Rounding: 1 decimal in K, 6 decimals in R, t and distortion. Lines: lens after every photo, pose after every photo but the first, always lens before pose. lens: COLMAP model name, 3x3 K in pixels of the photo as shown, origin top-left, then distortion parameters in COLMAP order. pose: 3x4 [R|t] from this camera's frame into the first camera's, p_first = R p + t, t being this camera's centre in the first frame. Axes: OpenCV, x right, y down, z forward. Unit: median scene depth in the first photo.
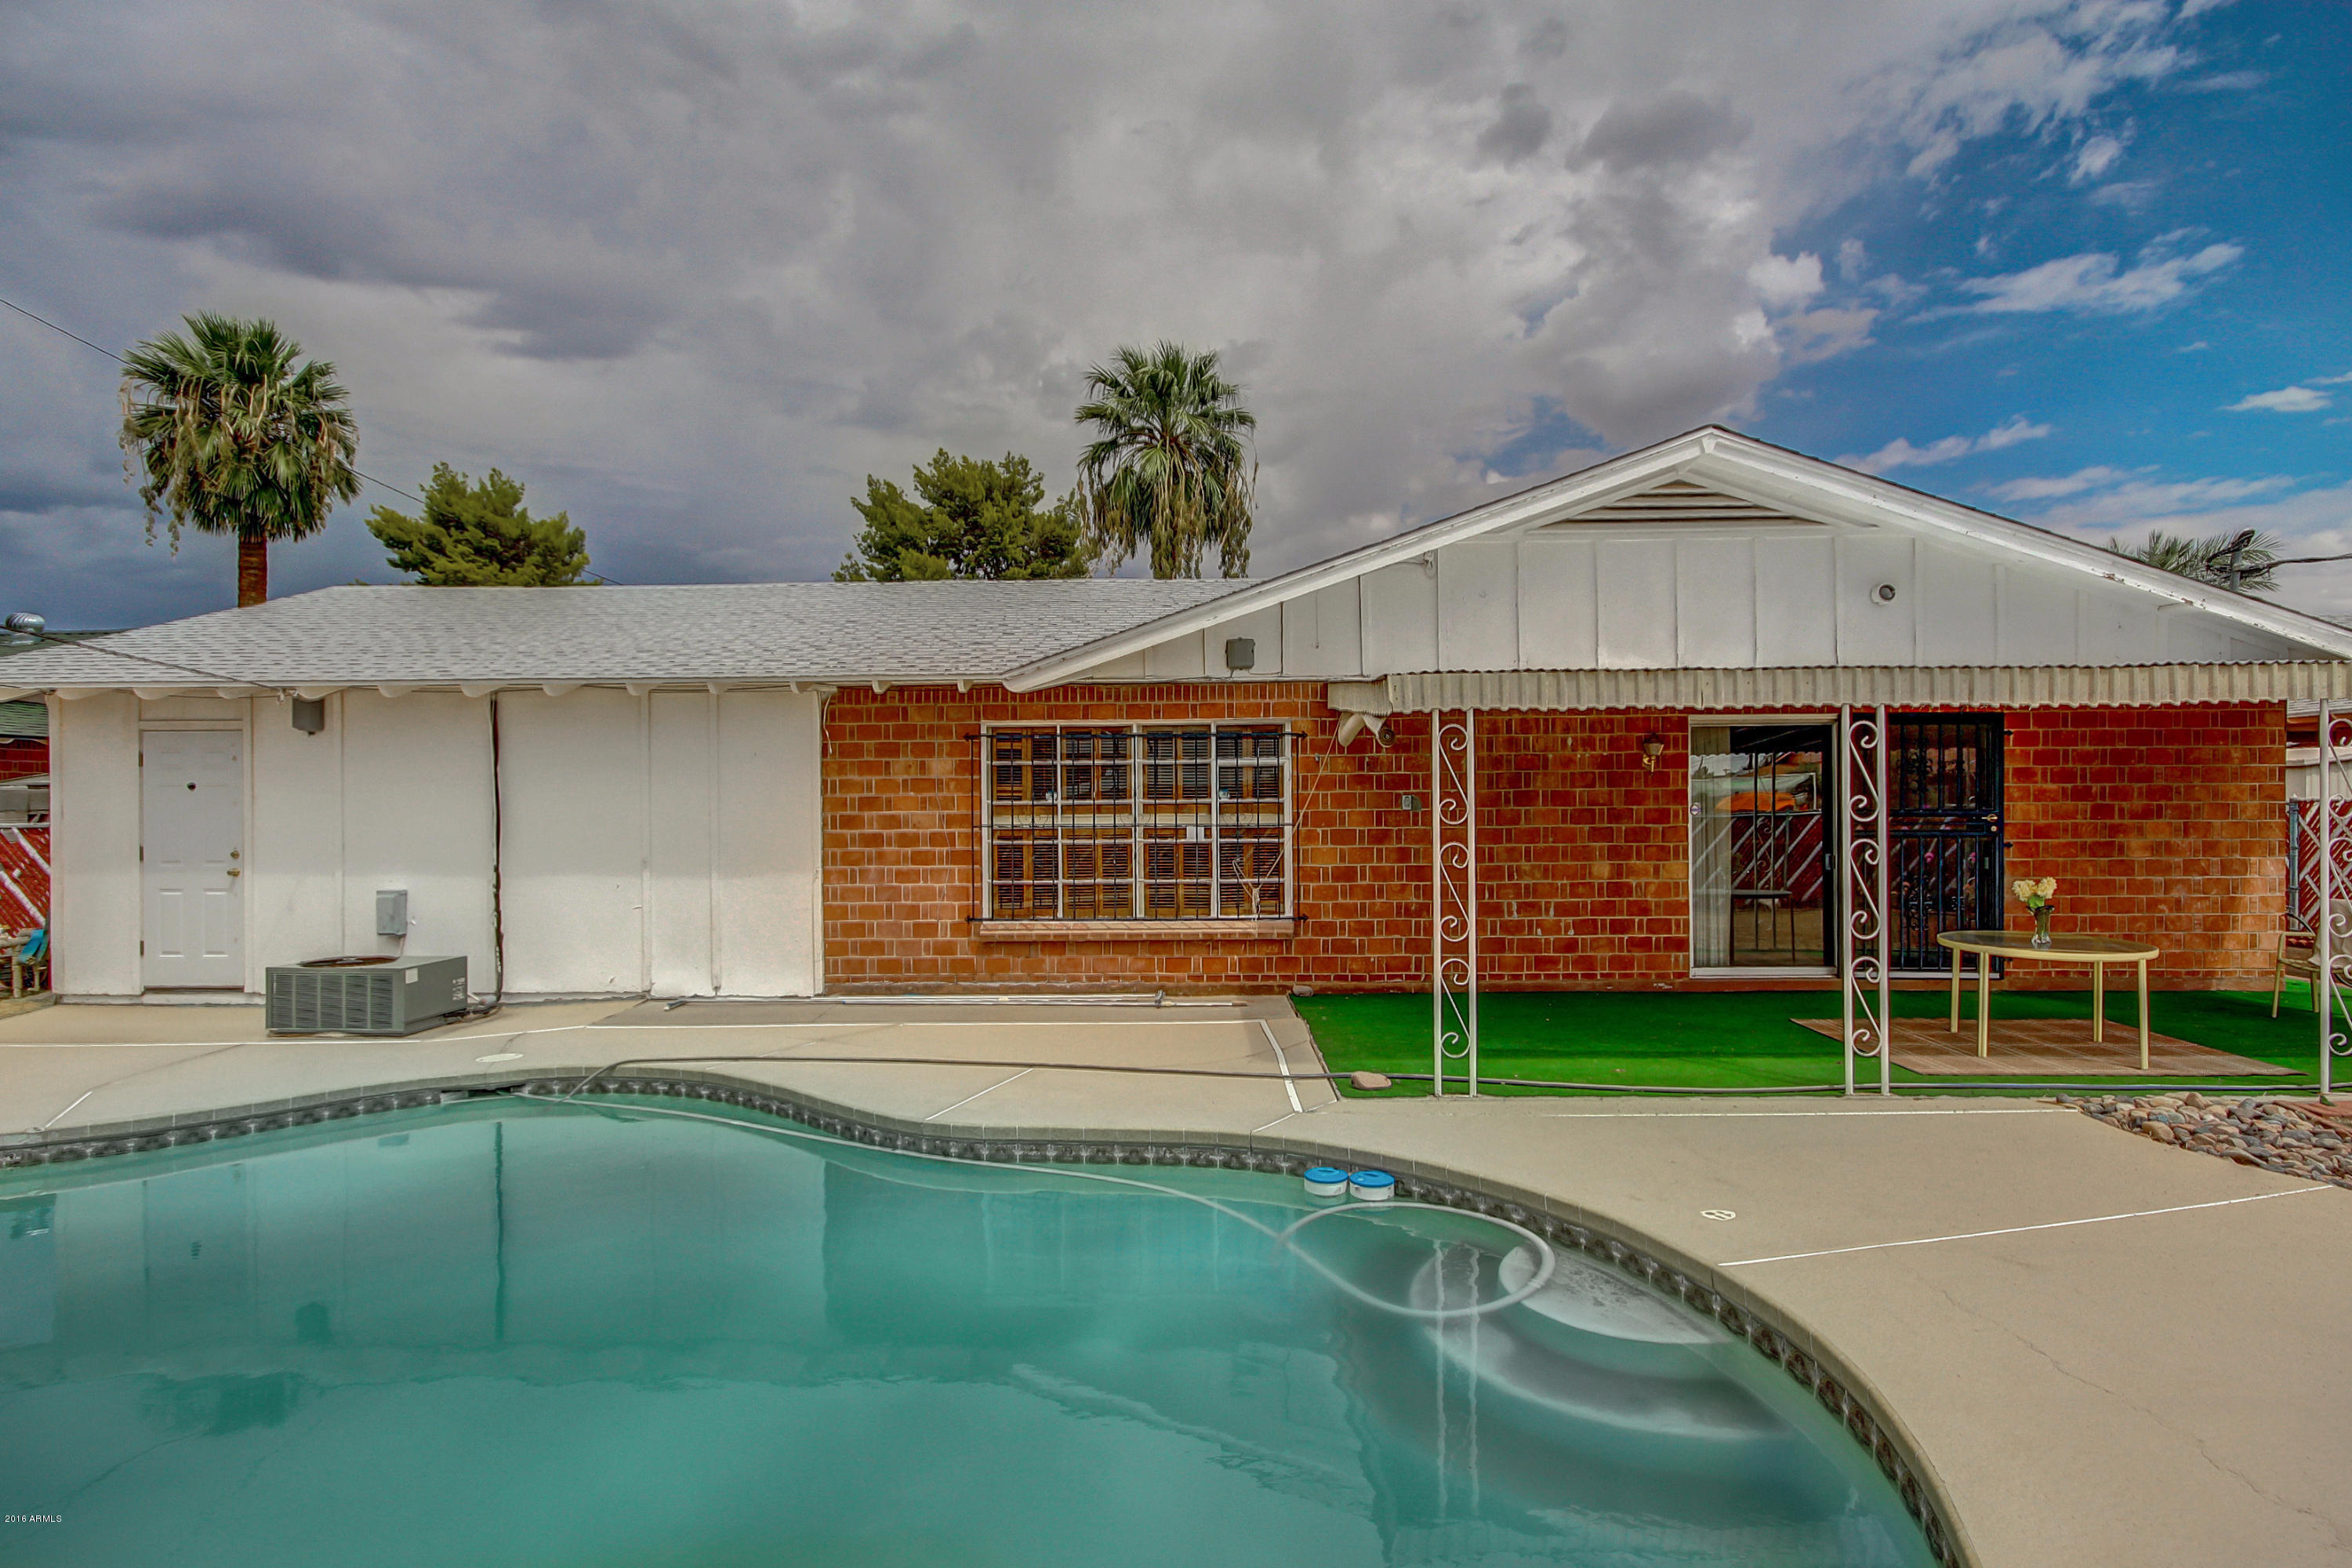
lens RADIAL K [[1169.7, 0, 1185.6], [0, 1169.7, 807.9], [0, 0, 1]] dist [0.004217, -0.000217]
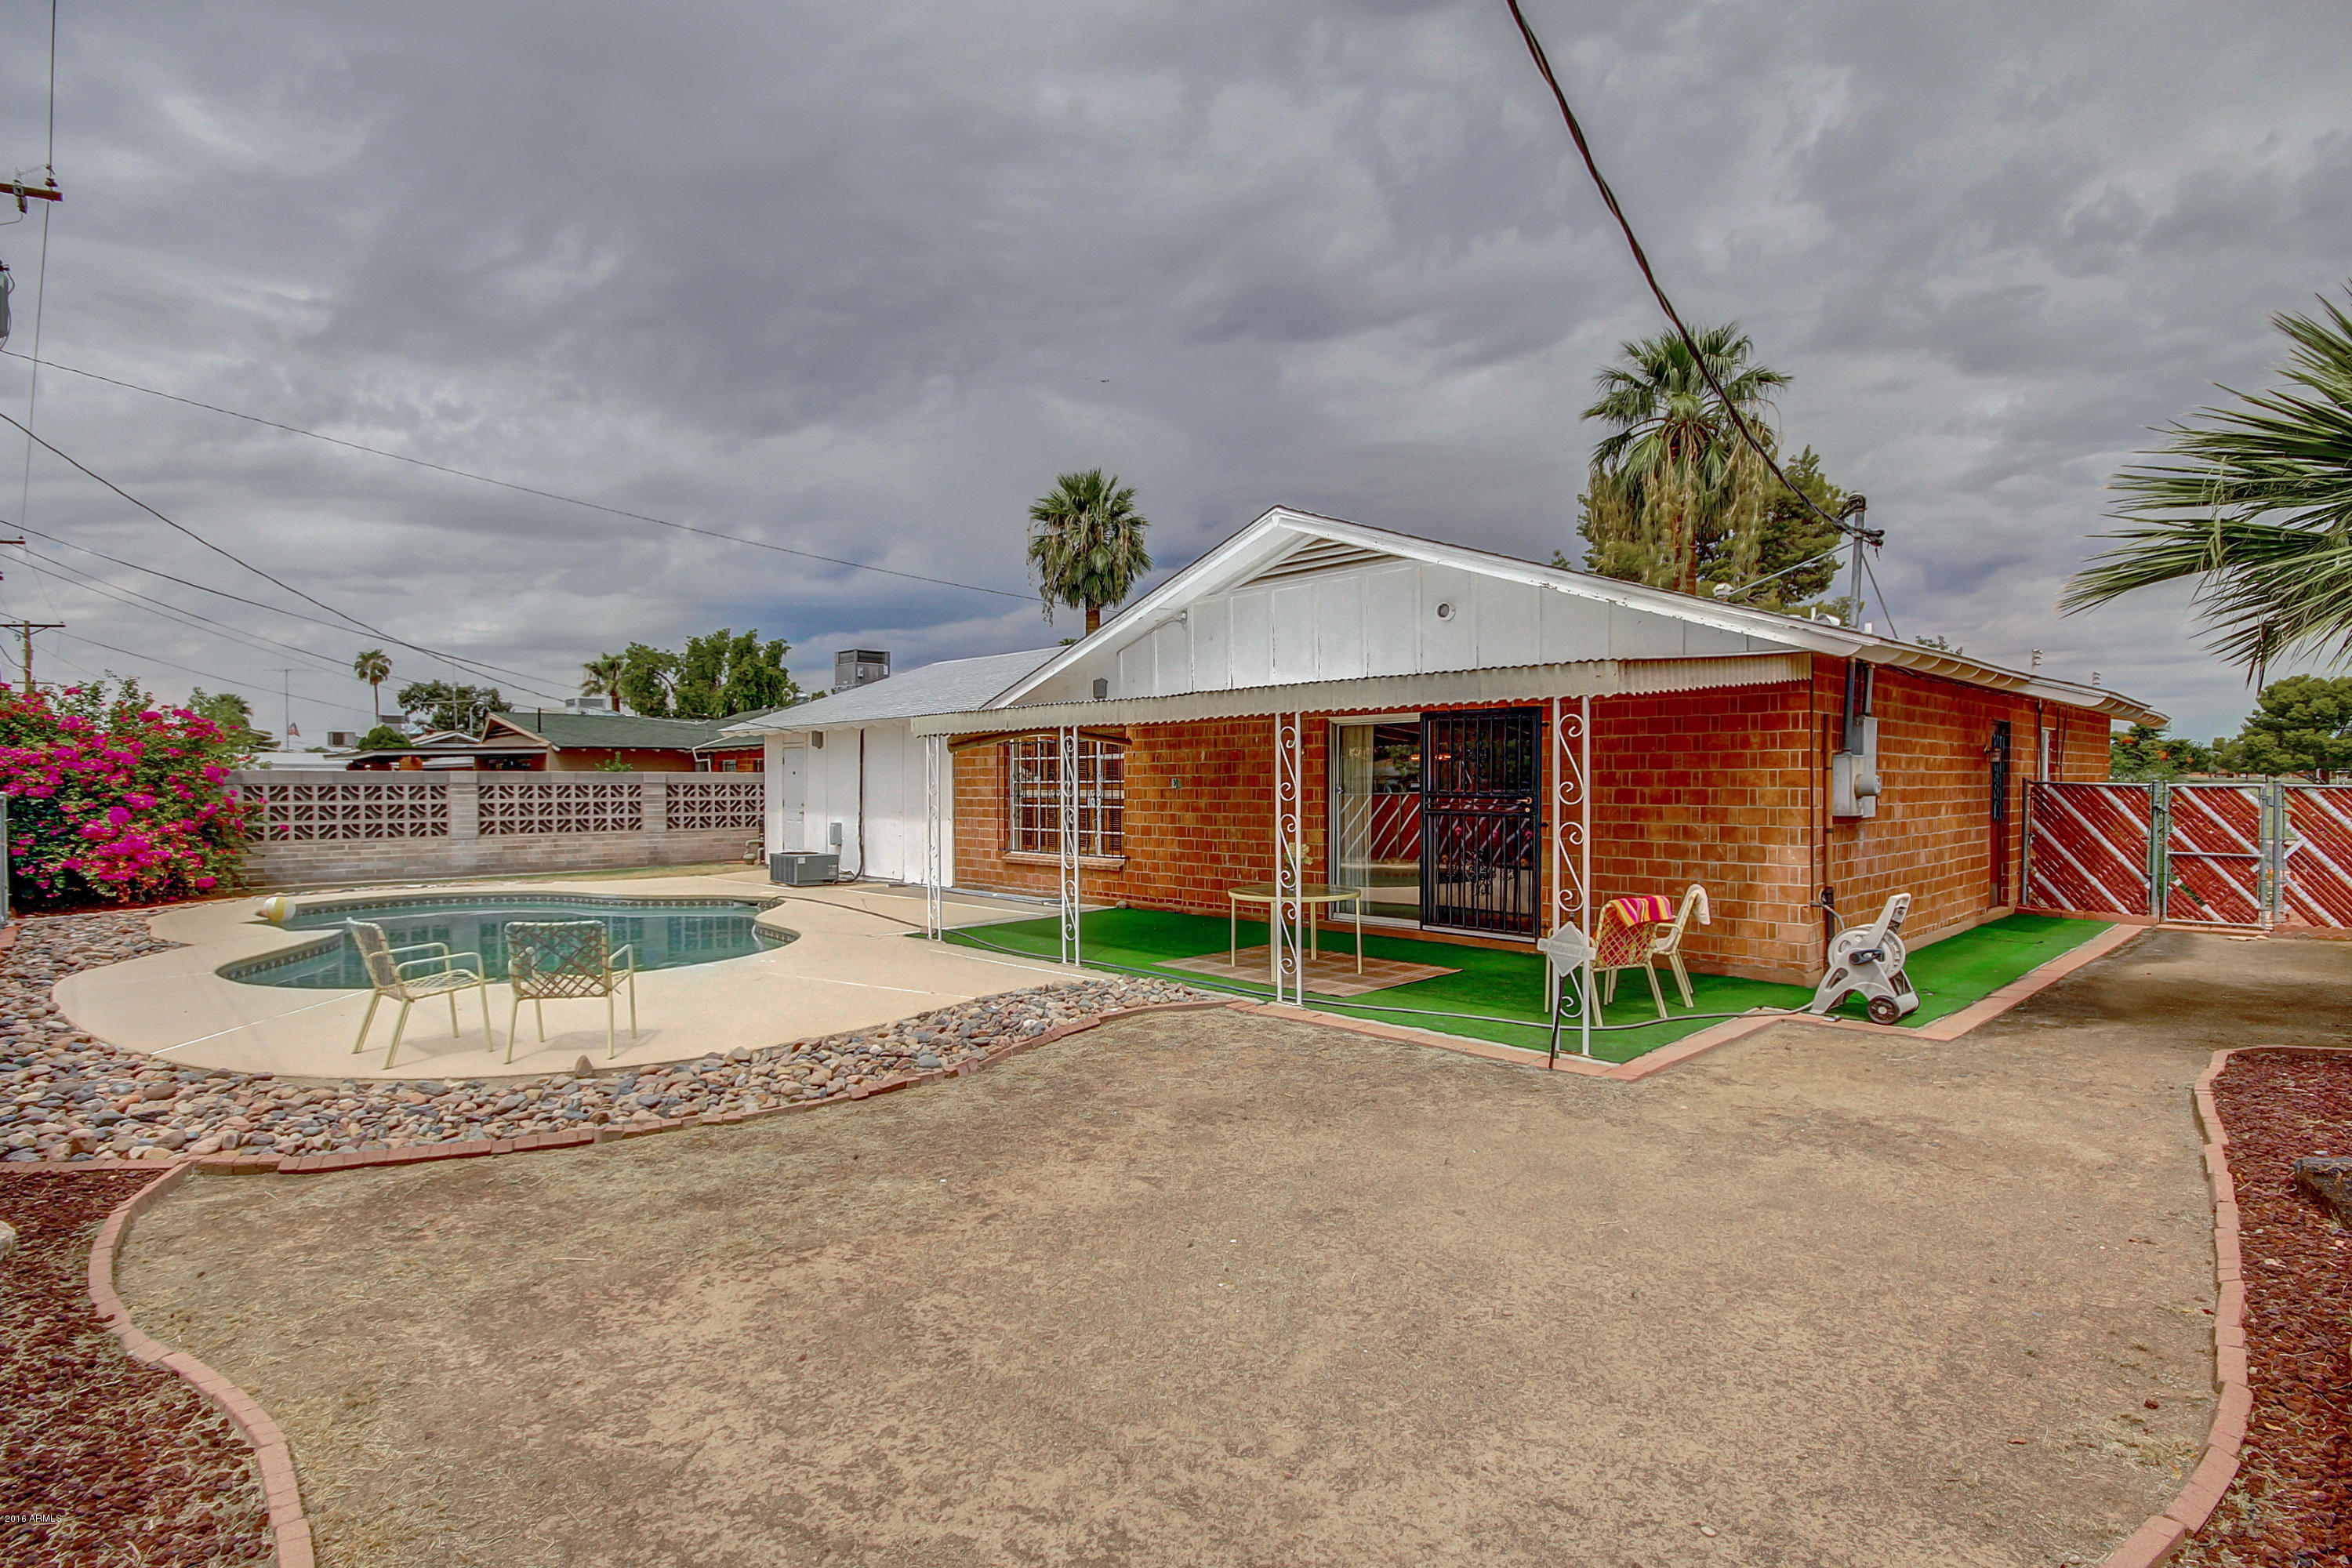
lens RADIAL K [[1169.7, 0, 1185.6], [0, 1169.7, 807.9], [0, 0, 1]] dist [0.004217, -0.000217]
pose [[0.705059, 0.020614, -0.708849, 1.237825], [-0.004112, 0.999679, 0.024981, -0.010856], [0.709137, -0.014698, 0.704917, -0.028322]]
